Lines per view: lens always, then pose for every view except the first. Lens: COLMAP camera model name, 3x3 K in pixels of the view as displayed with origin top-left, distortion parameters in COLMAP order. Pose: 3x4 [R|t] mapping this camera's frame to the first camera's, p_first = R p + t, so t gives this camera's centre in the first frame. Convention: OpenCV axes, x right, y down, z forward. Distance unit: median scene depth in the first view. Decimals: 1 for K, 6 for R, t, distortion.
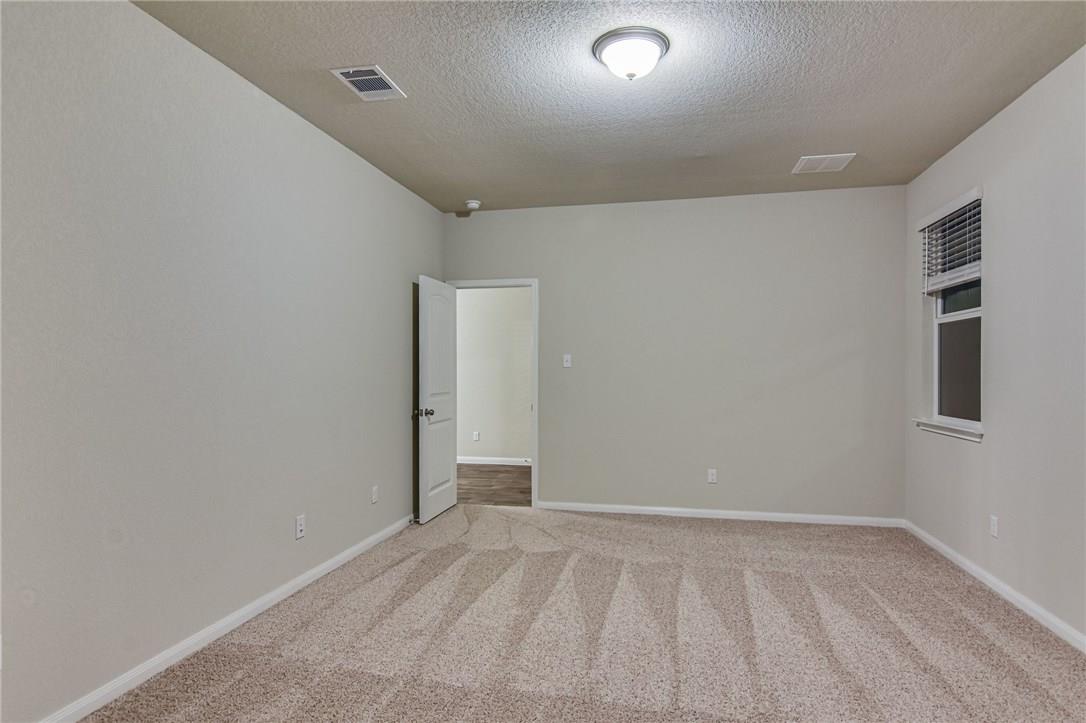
lens RADIAL K [[583.9, 0, 521.9], [0, 583.9, 363.9], [0, 0, 1]] dist [0.007301, -0.008620]
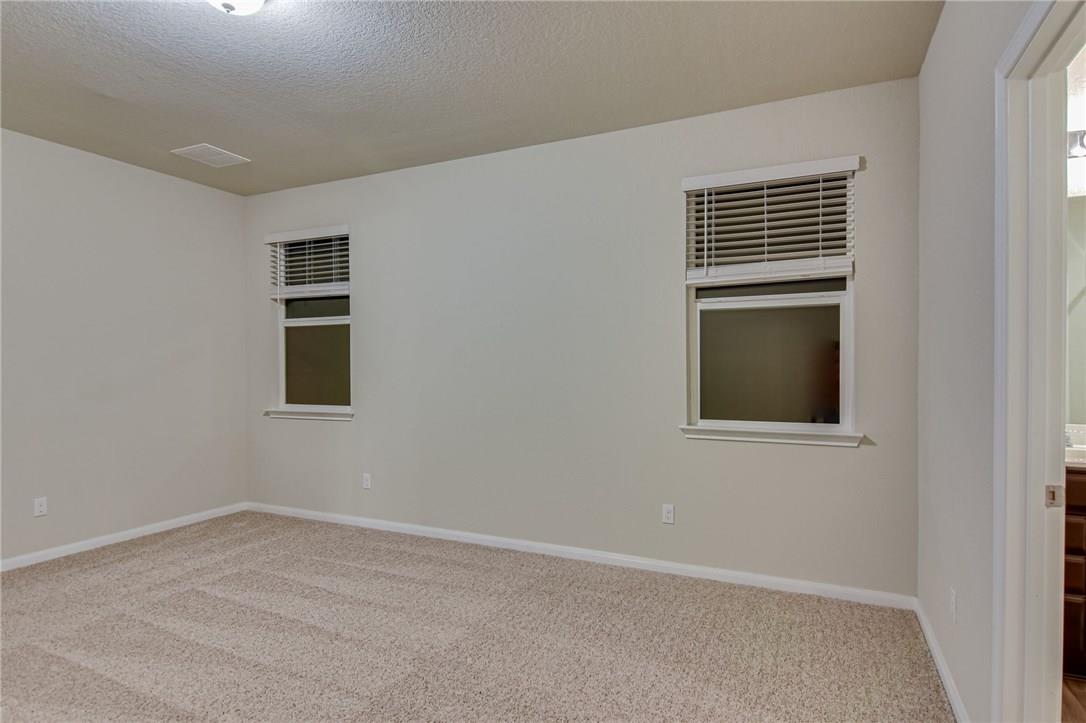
lens RADIAL K [[583.9, 0, 540.7], [0, 583.9, 368.7], [0, 0, 1]] dist [0.007301, -0.008620]
pose [[0.221669, -0.007011, 0.975097, -0.375031], [-0.005229, 0.999951, 0.008379, 0.004182], [-0.975108, -0.006957, 0.221622, 0.280072]]
